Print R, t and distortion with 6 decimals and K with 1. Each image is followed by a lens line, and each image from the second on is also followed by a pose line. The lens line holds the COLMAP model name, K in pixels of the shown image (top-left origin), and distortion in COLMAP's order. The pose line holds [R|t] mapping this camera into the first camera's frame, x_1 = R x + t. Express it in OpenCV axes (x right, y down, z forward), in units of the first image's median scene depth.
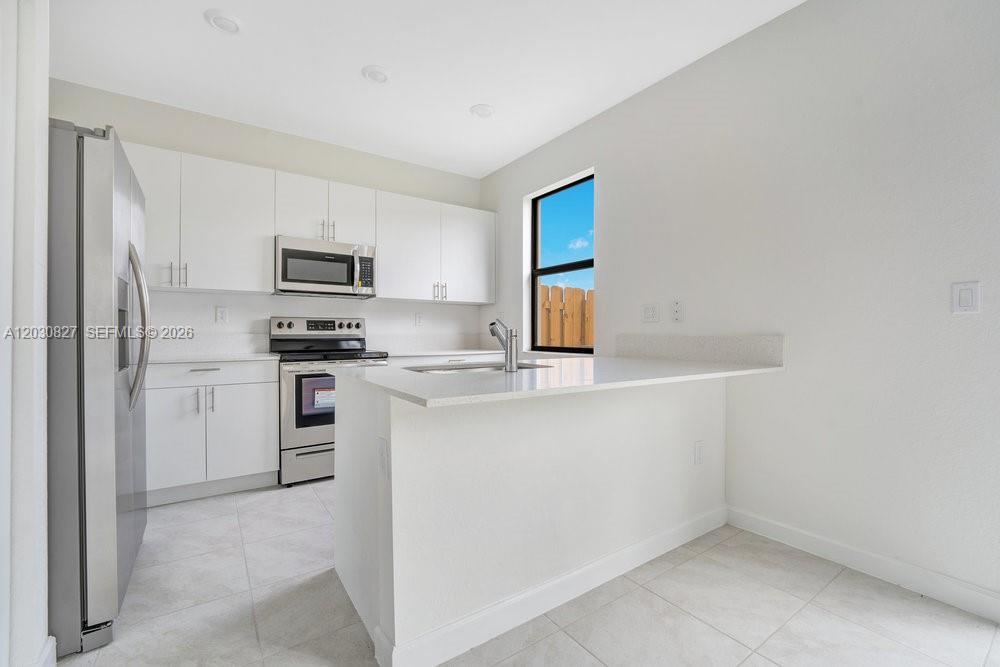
lens RADIAL K [[423.7, 0, 507.6], [0, 423.7, 332.4], [0, 0, 1]] dist [-0.013183, 0.000498]
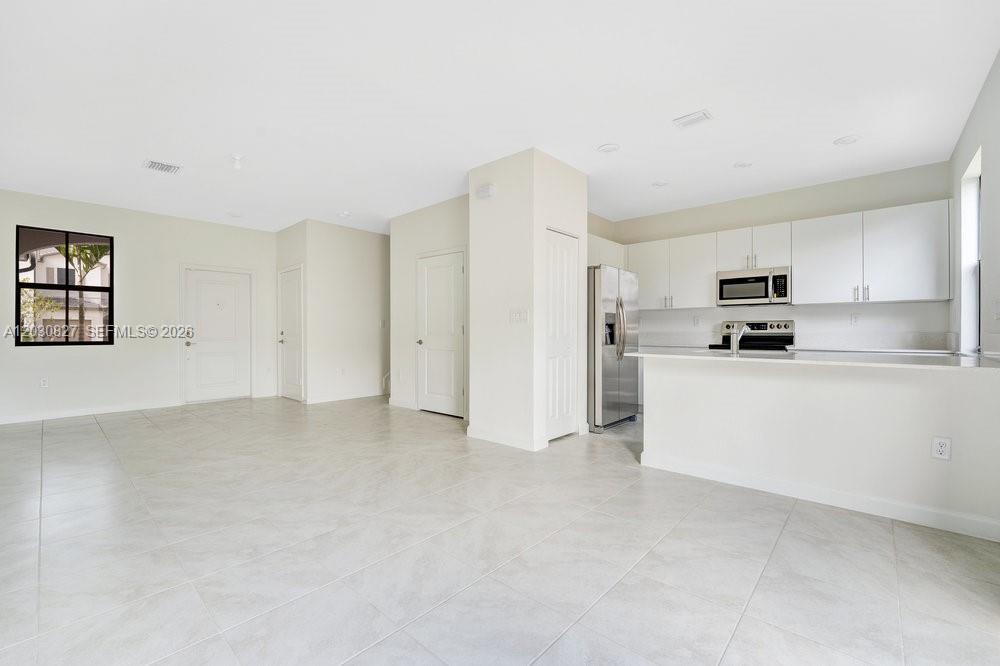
lens RADIAL K [[423.7, 0, 508.3], [0, 423.7, 333.8], [0, 0, 1]] dist [-0.013183, 0.000498]
pose [[0.245722, 0.003520, -0.969334, 0.765151], [0.000891, 0.999992, 0.003857, 0.002052], [0.969340, -0.001812, 0.245717, -0.168581]]
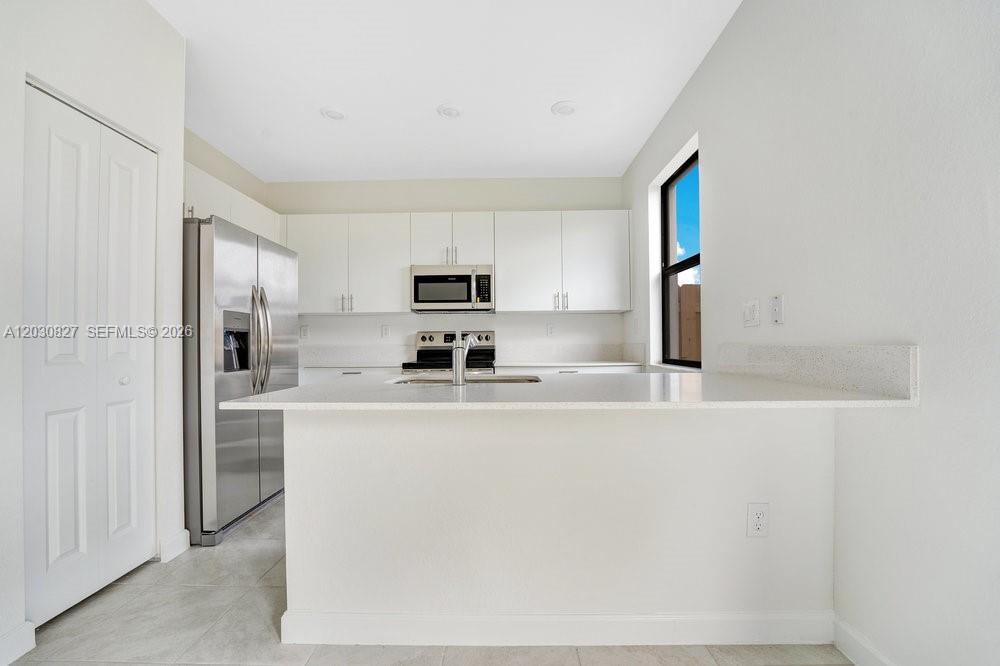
lens RADIAL K [[423.7, 0, 498.6], [0, 423.7, 340.5], [0, 0, 1]] dist [-0.013183, 0.000498]
pose [[0.808715, -0.013884, -0.588037, 0.343096], [0.009921, 0.999901, -0.009965, 0.002135], [0.588117, 0.002225, 0.808773, 0.143535]]
